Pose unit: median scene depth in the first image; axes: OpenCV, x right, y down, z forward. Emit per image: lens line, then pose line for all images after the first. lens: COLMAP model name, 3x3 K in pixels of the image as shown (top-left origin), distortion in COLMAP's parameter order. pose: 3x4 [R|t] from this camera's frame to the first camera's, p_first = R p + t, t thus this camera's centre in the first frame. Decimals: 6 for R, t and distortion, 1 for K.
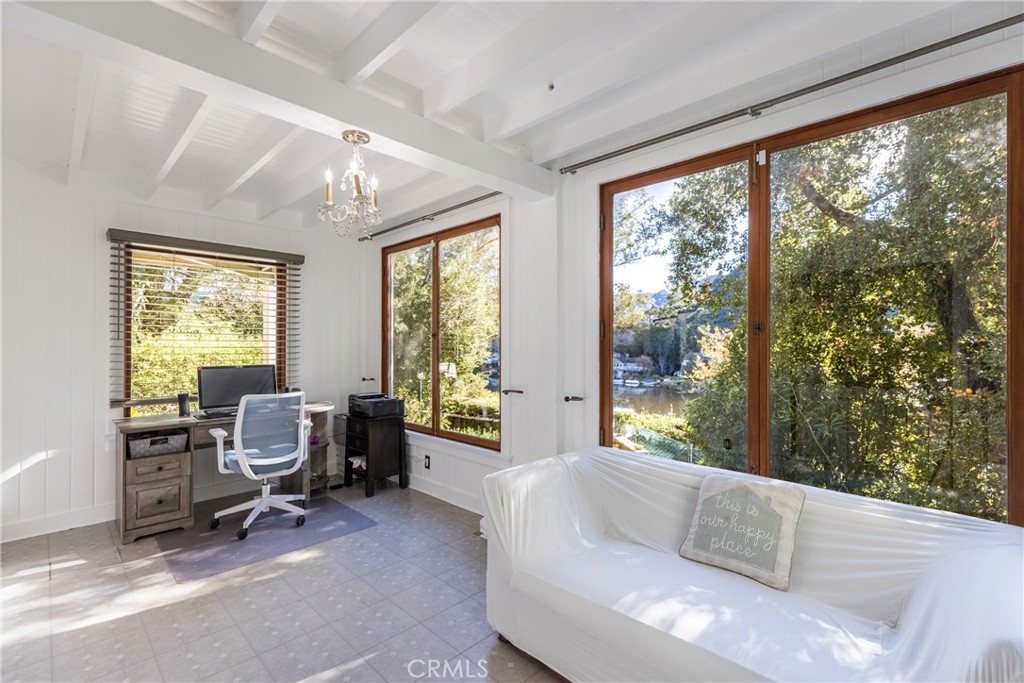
lens RADIAL K [[464.0, 0, 506.2], [0, 464.0, 342.4], [0, 0, 1]] dist [0.002684, 0.000035]
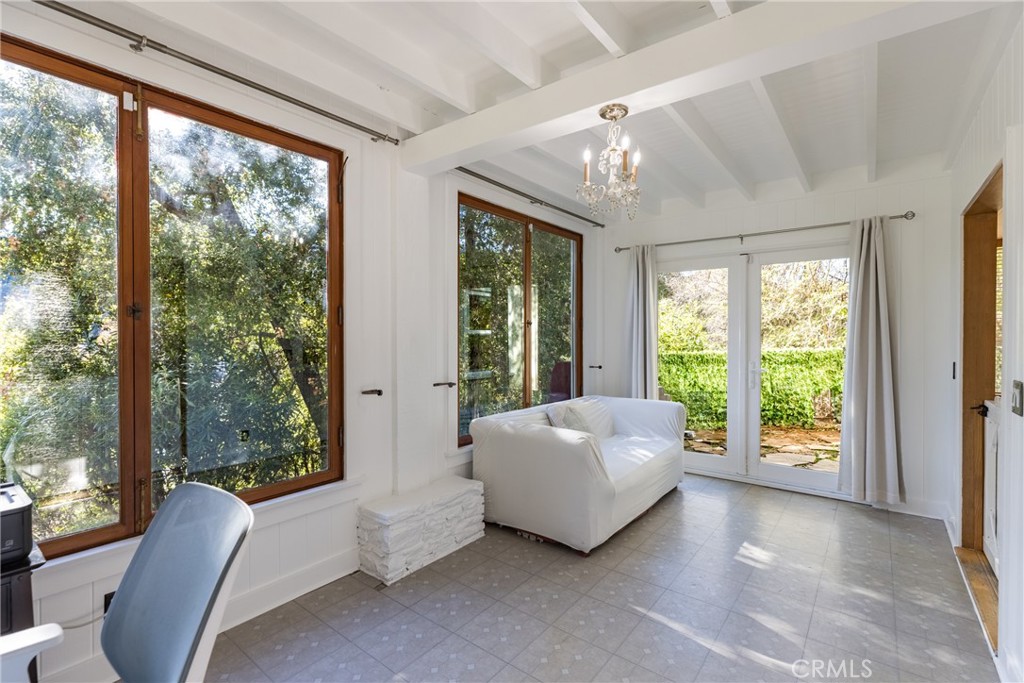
lens RADIAL K [[464.0, 0, 506.2], [0, 464.0, 342.4], [0, 0, 1]] dist [0.002684, 0.000035]
pose [[-0.124003, -0.014721, 0.992173, -1.056200], [0.000700, 0.999888, 0.014923, 0.014713], [-0.992282, 0.002545, -0.123979, 1.151528]]
